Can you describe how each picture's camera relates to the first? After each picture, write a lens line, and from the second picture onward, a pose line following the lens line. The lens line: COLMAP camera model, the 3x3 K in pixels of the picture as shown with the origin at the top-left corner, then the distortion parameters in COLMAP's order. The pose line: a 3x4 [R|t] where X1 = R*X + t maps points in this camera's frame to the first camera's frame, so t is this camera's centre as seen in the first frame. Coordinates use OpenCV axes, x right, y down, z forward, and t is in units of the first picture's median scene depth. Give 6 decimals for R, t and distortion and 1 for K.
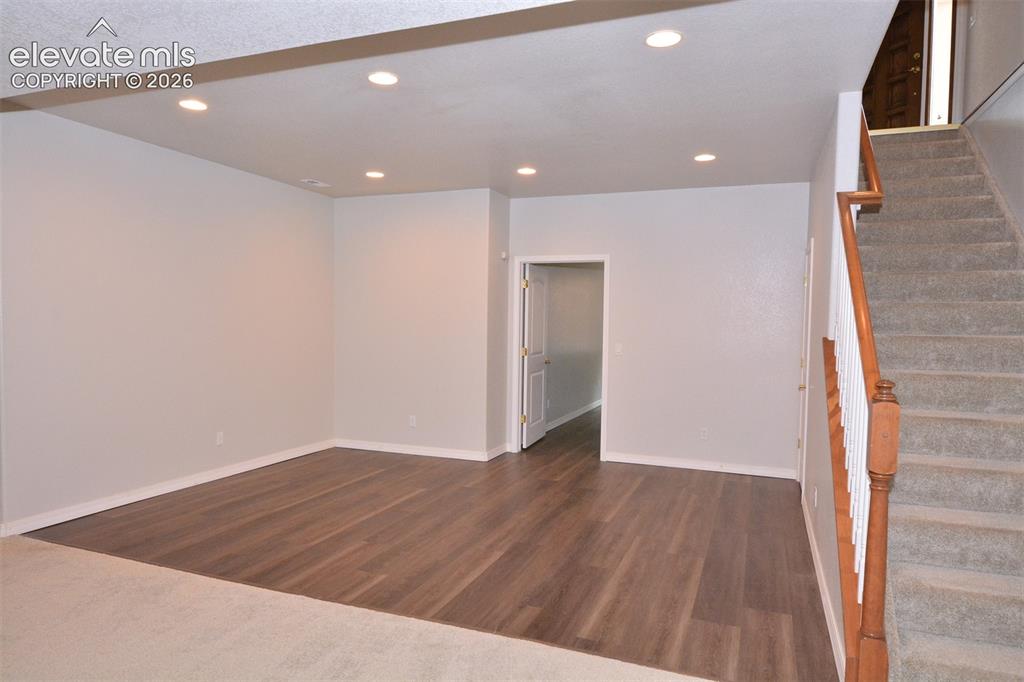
lens RADIAL K [[645.5, 0, 512.0], [0, 645.5, 341.0], [0, 0, 1]] dist [-0.000611, -0.000156]
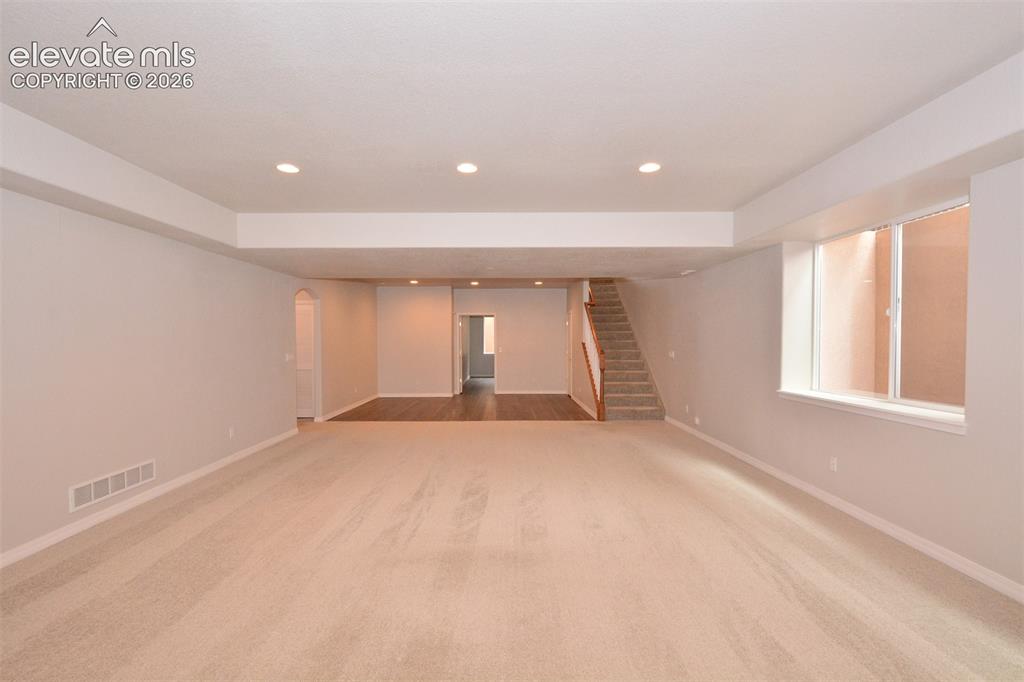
lens RADIAL K [[446.8, 0, 510.3], [0, 446.8, 349.2], [0, 0, 1]] dist [-0.001605, -0.000332]
pose [[0.925572, -0.026770, 0.377624, -0.524690], [0.031650, 0.999476, -0.006721, 0.023801], [-0.377247, 0.018173, 0.925934, -0.730630]]
